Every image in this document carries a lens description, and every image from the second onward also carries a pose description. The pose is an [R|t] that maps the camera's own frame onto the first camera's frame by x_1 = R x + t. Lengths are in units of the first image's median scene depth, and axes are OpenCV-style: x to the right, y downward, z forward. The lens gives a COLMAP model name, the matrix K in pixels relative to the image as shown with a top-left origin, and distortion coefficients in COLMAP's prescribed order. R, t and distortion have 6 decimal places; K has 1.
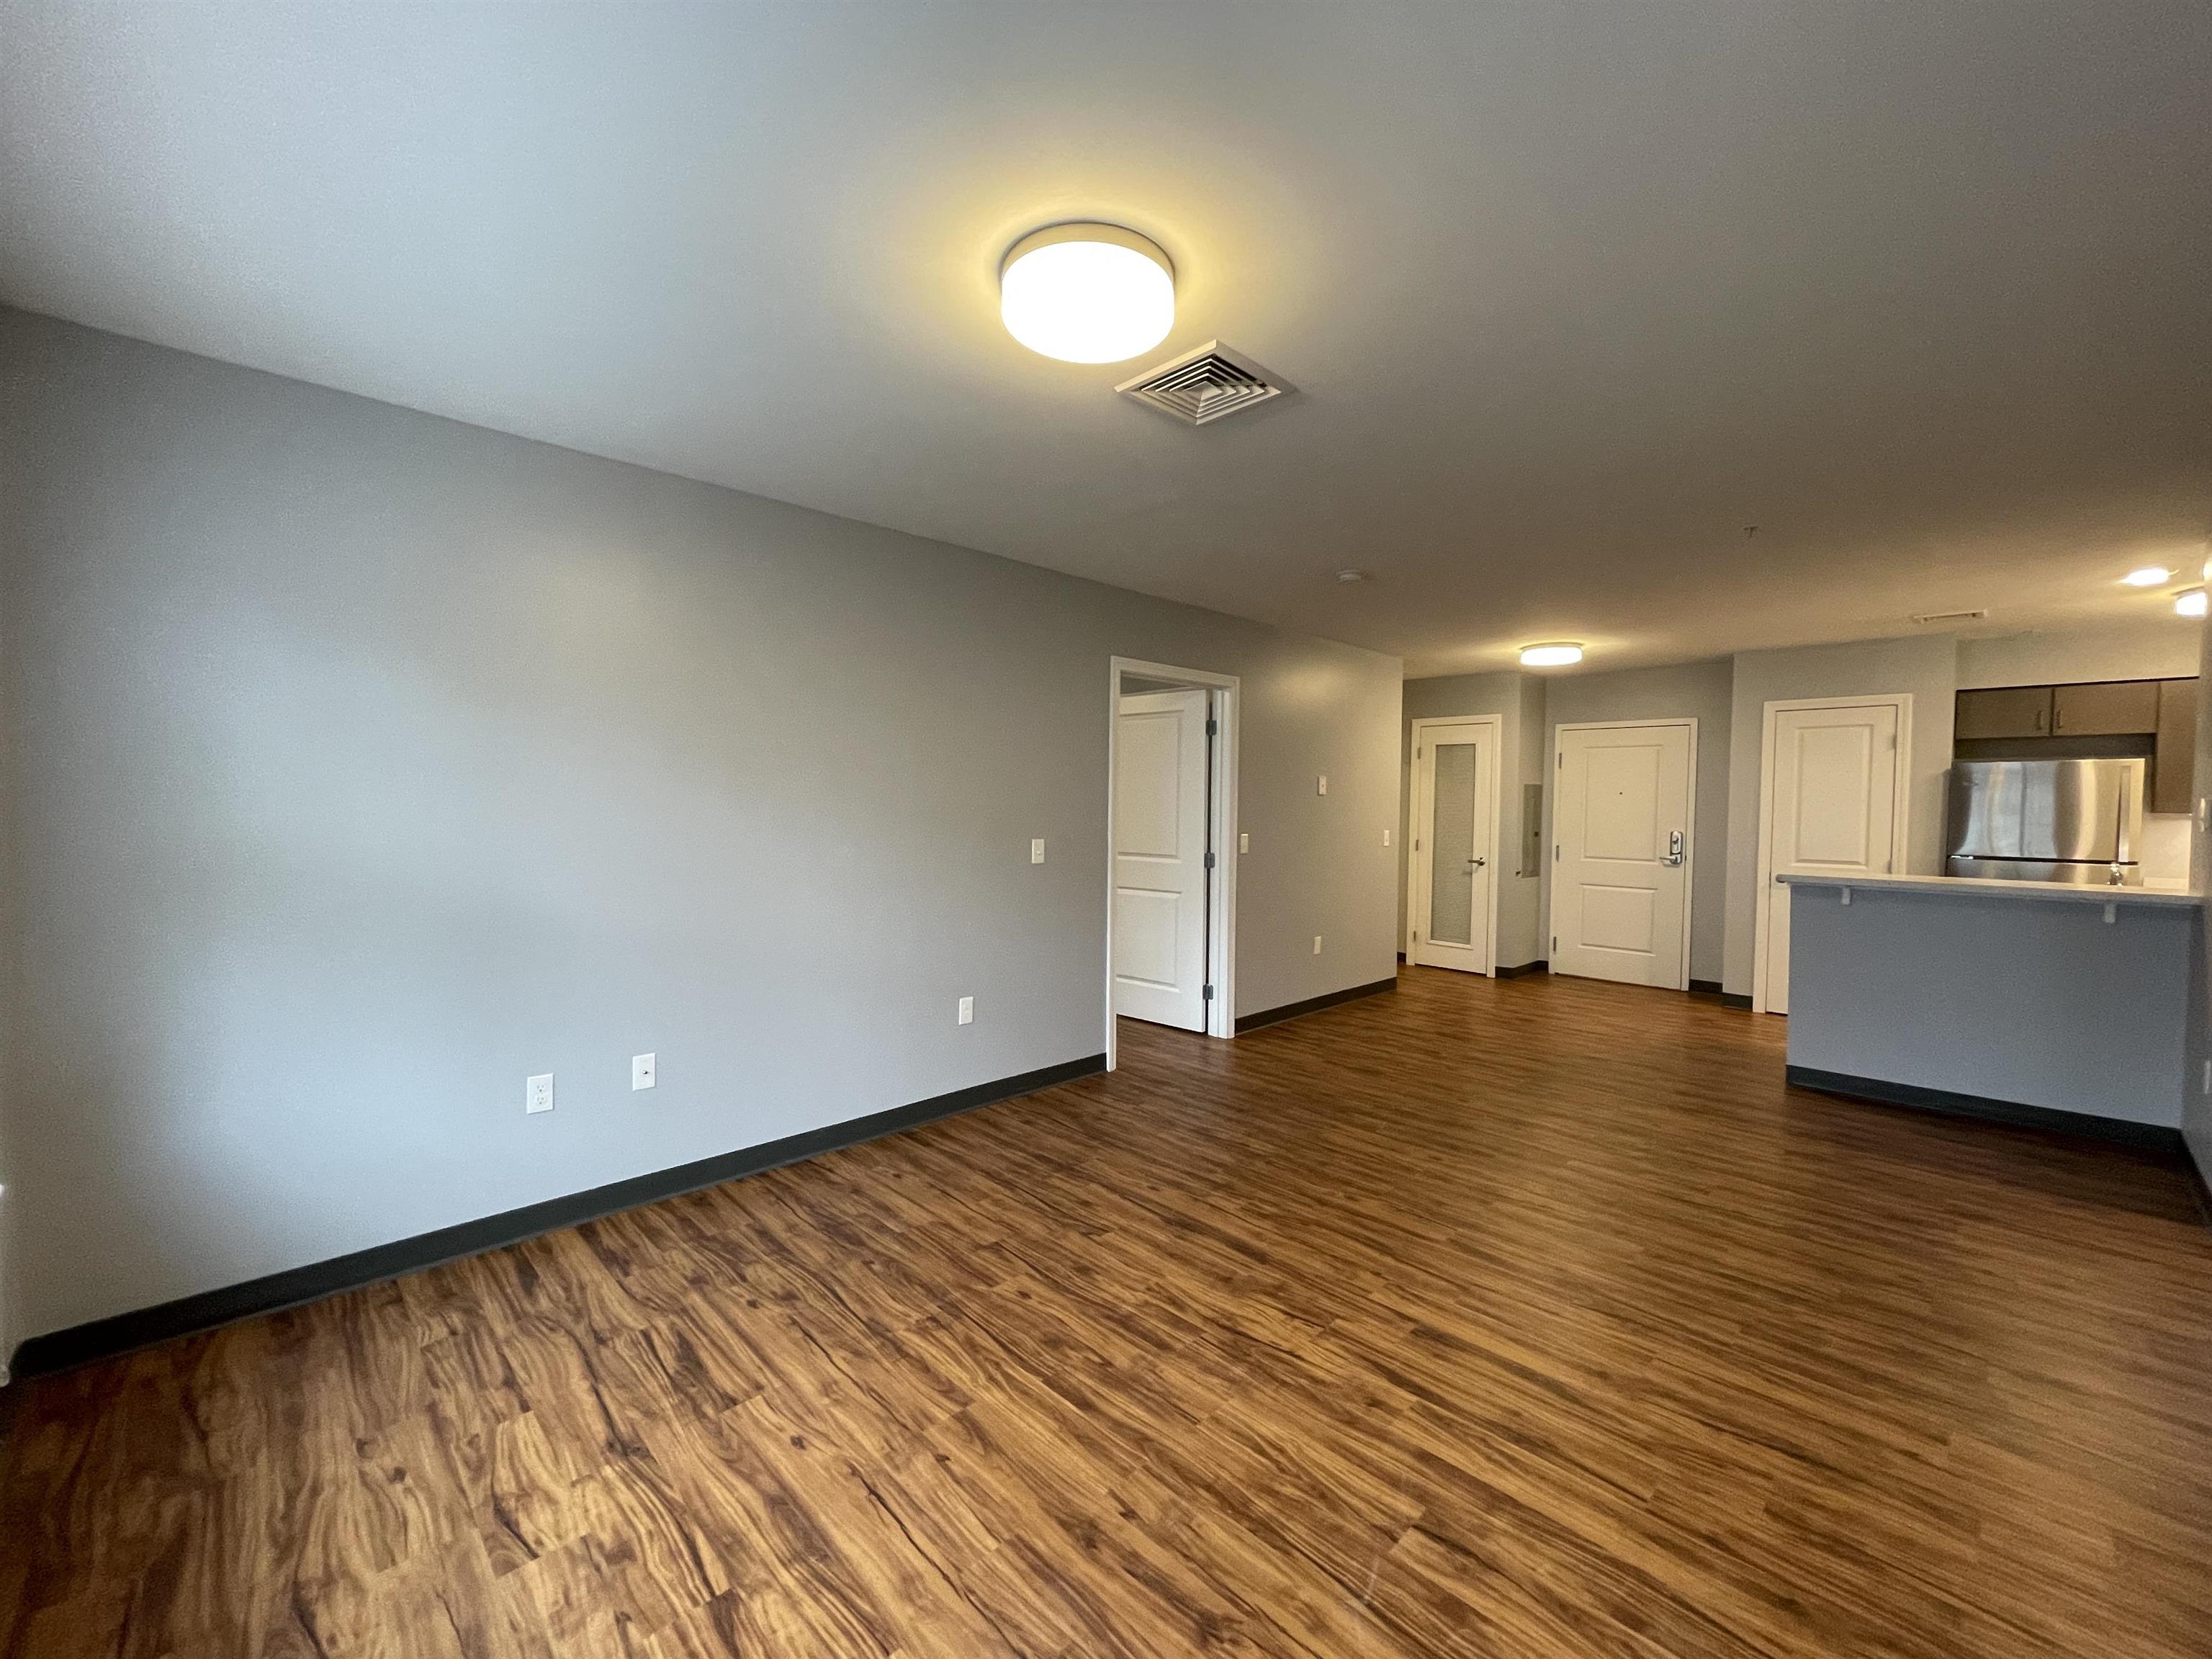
lens RADIAL K [[896.9, 0, 1094.5], [0, 896.9, 835.2], [0, 0, 1]] dist [-0.003067, 0.001000]
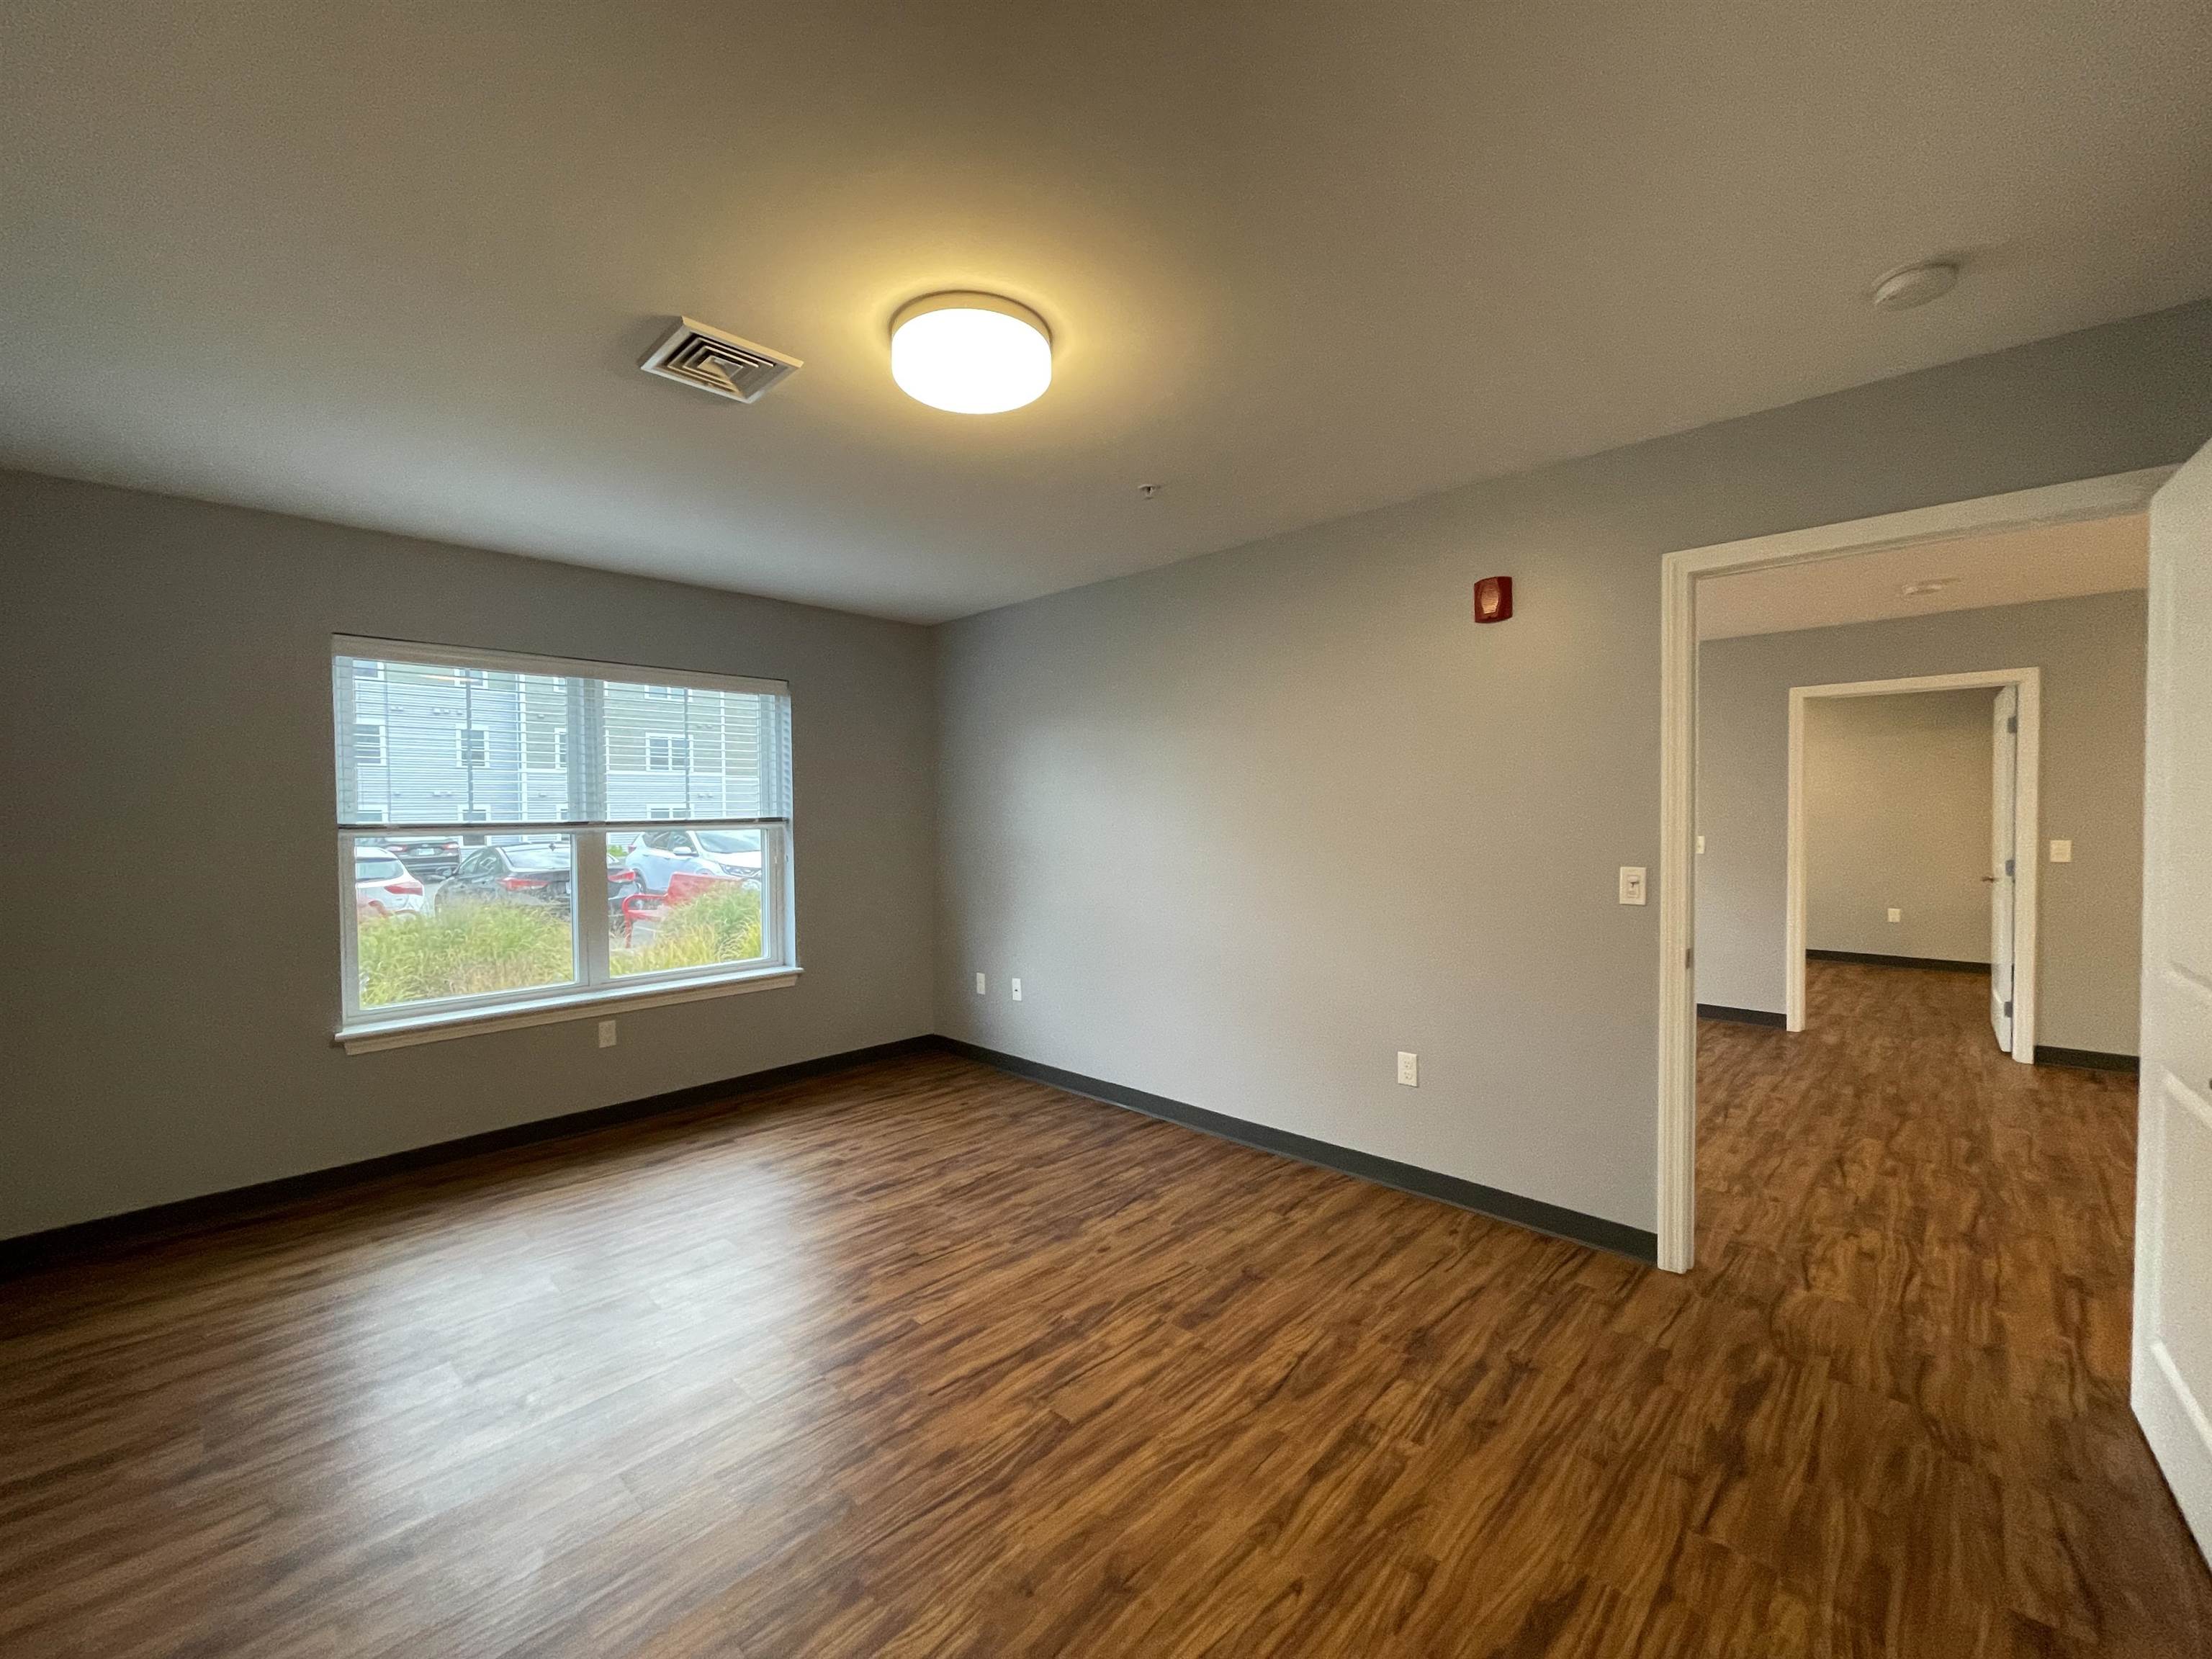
lens RADIAL K [[896.9, 0, 1099.1], [0, 896.9, 830.3], [0, 0, 1]] dist [-0.003067, 0.001000]
pose [[0.032594, 0.009339, -0.999425, 2.177861], [-0.025228, 0.999645, 0.008518, 0.014250], [0.999150, 0.024935, 0.032818, 0.048960]]
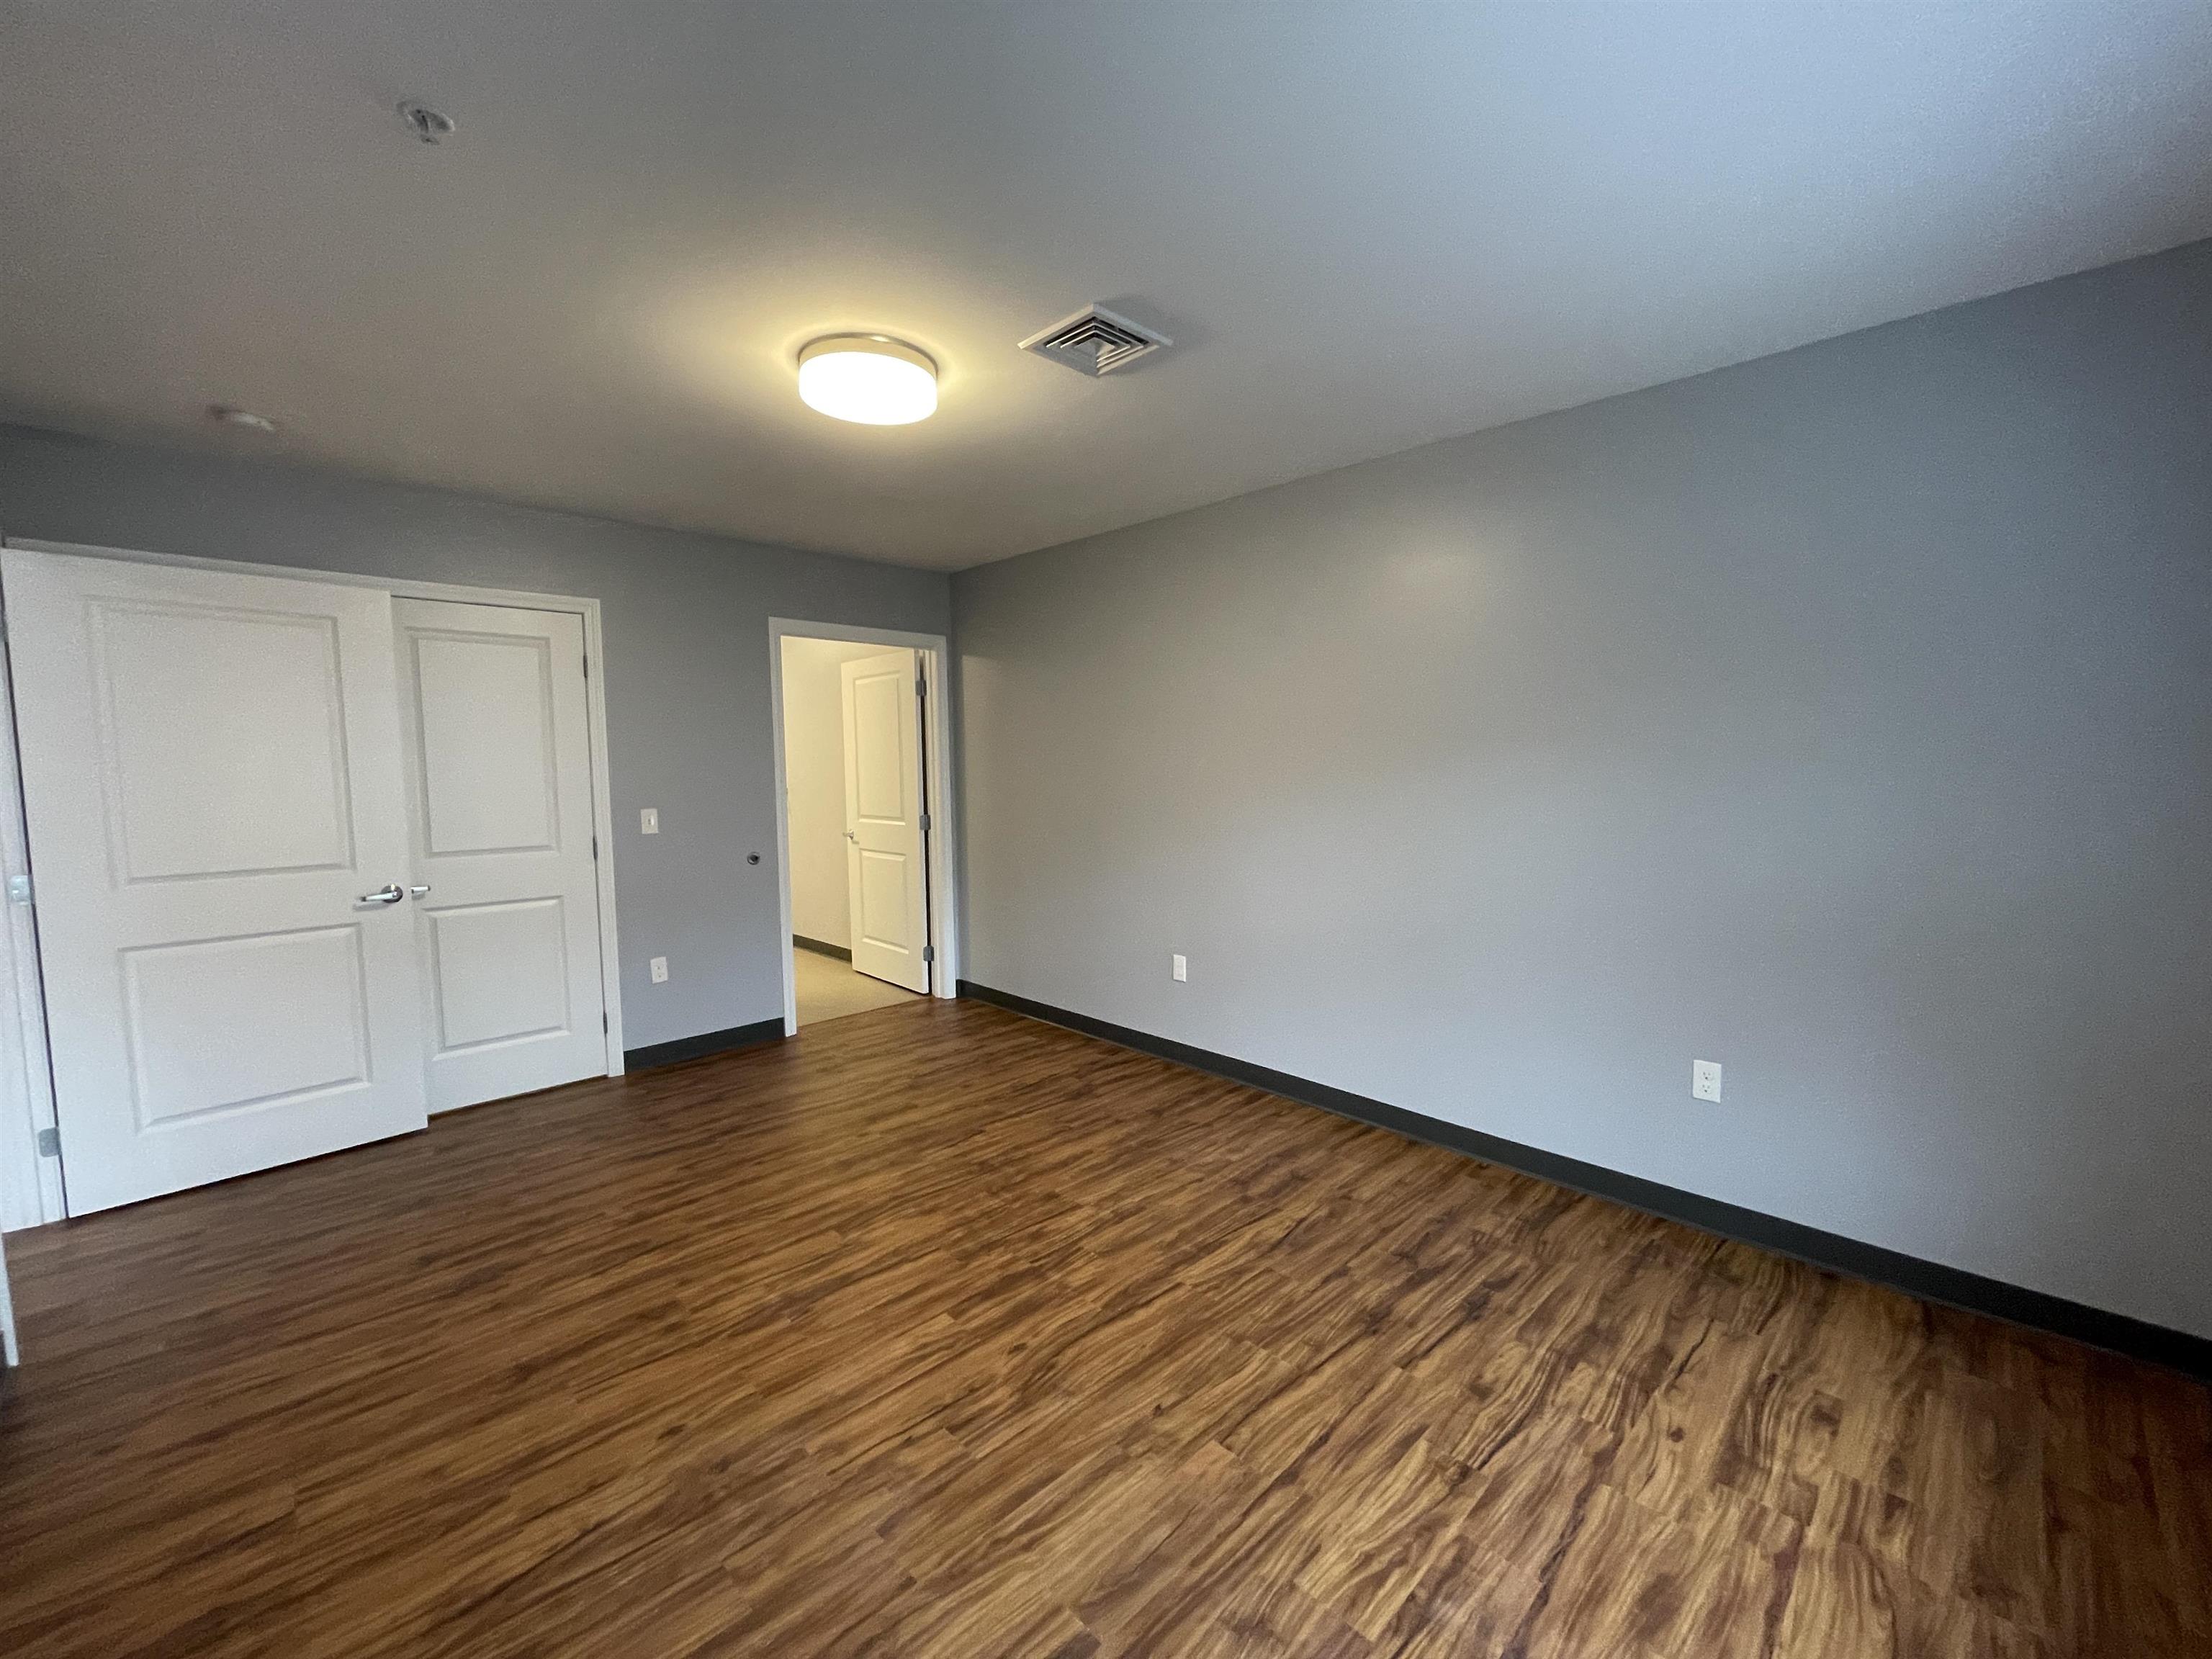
lens RADIAL K [[896.9, 0, 1109.9], [0, 896.9, 844.4], [0, 0, 1]] dist [-0.003067, 0.001000]
pose [[-0.014700, -0.097420, 0.995135, 0.328539], [0.044982, 0.994170, 0.097990, 0.004843], [-0.998880, 0.046203, -0.010233, -0.280800]]
